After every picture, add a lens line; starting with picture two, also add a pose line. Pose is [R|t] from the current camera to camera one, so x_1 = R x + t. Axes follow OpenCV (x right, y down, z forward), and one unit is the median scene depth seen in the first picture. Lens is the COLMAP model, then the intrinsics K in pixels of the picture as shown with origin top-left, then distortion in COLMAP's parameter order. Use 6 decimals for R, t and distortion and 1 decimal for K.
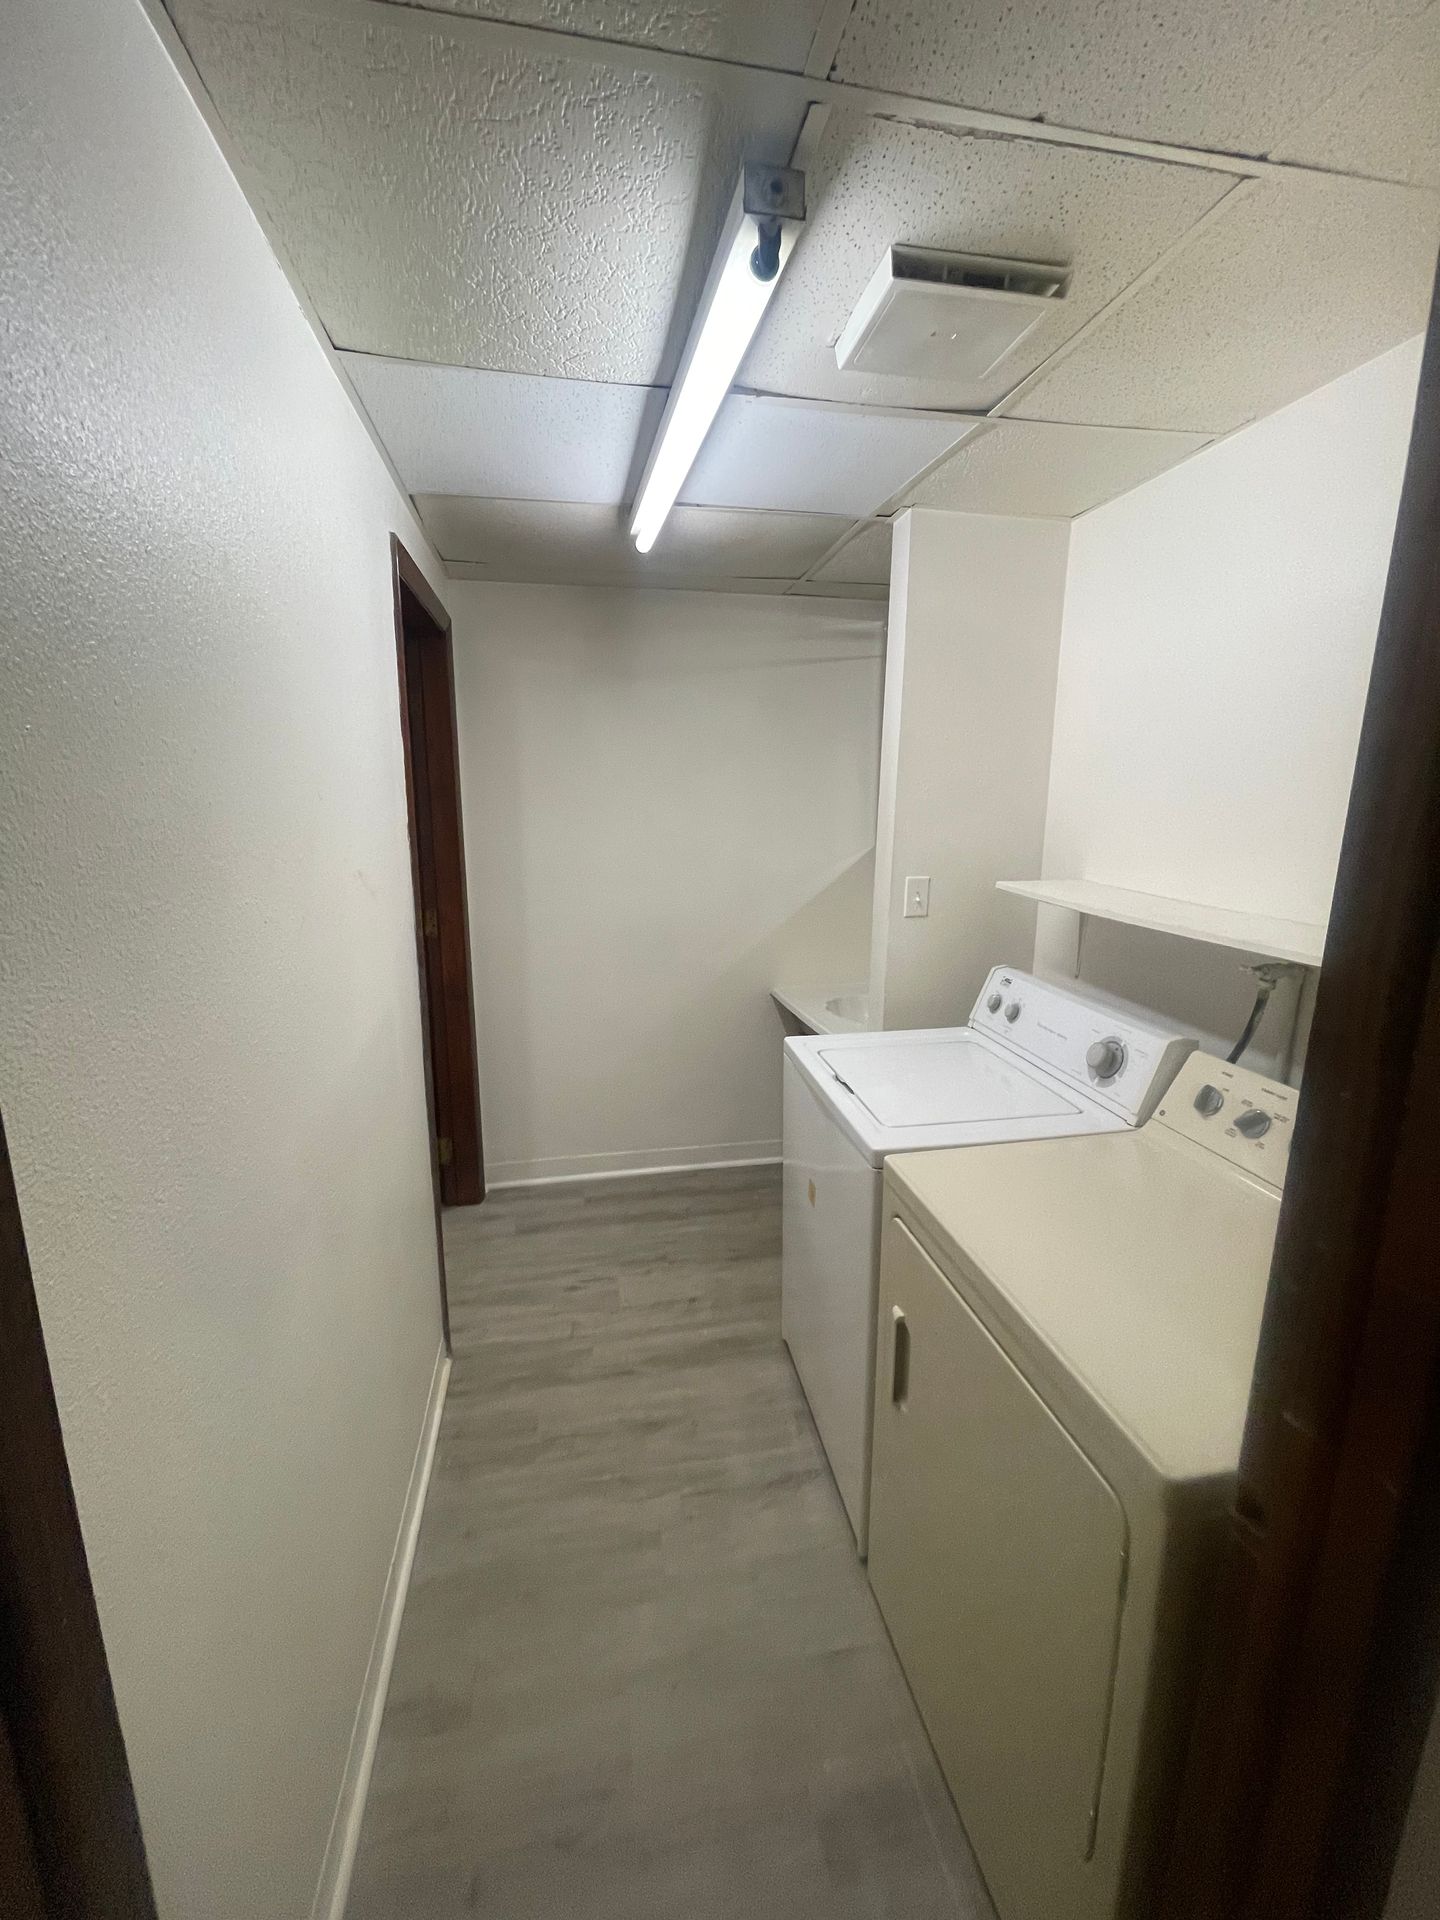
lens RADIAL K [[777.8, 0, 715.7], [0, 777.8, 954.6], [0, 0, 1]] dist [-0.001838, -0.000419]
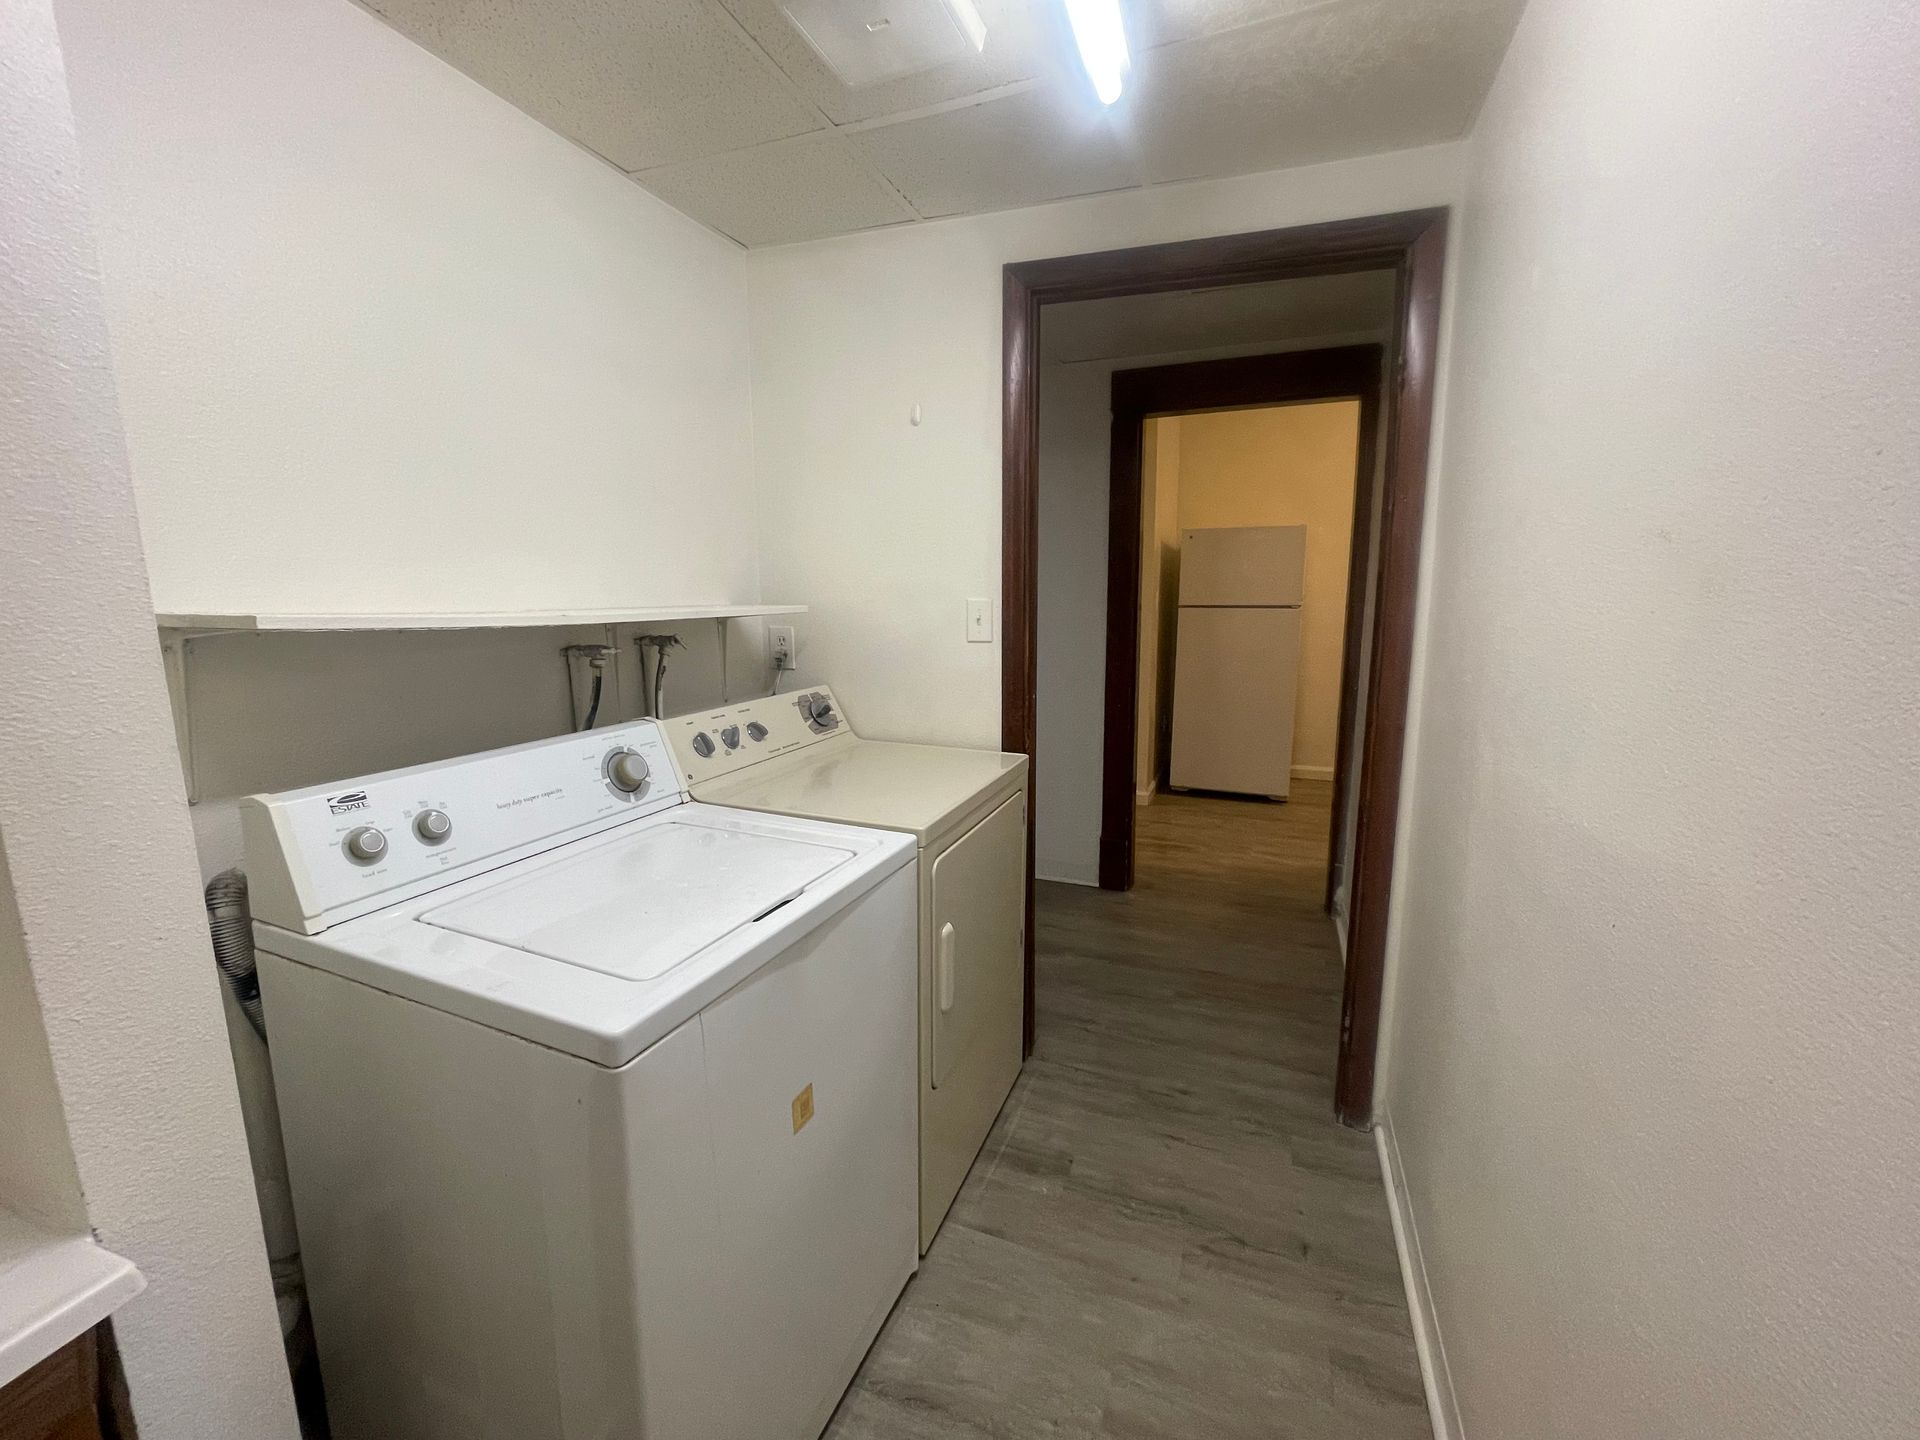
lens RADIAL K [[774.9, 0, 961.1], [0, 774.9, 718.7], [0, 0, 1]] dist [0.002167, 0.000214]
pose [[-0.849933, -0.083418, 0.520245, -0.240669], [0.111158, 0.936776, 0.331806, -0.145555], [-0.515031, 0.339843, -0.786924, 1.171120]]
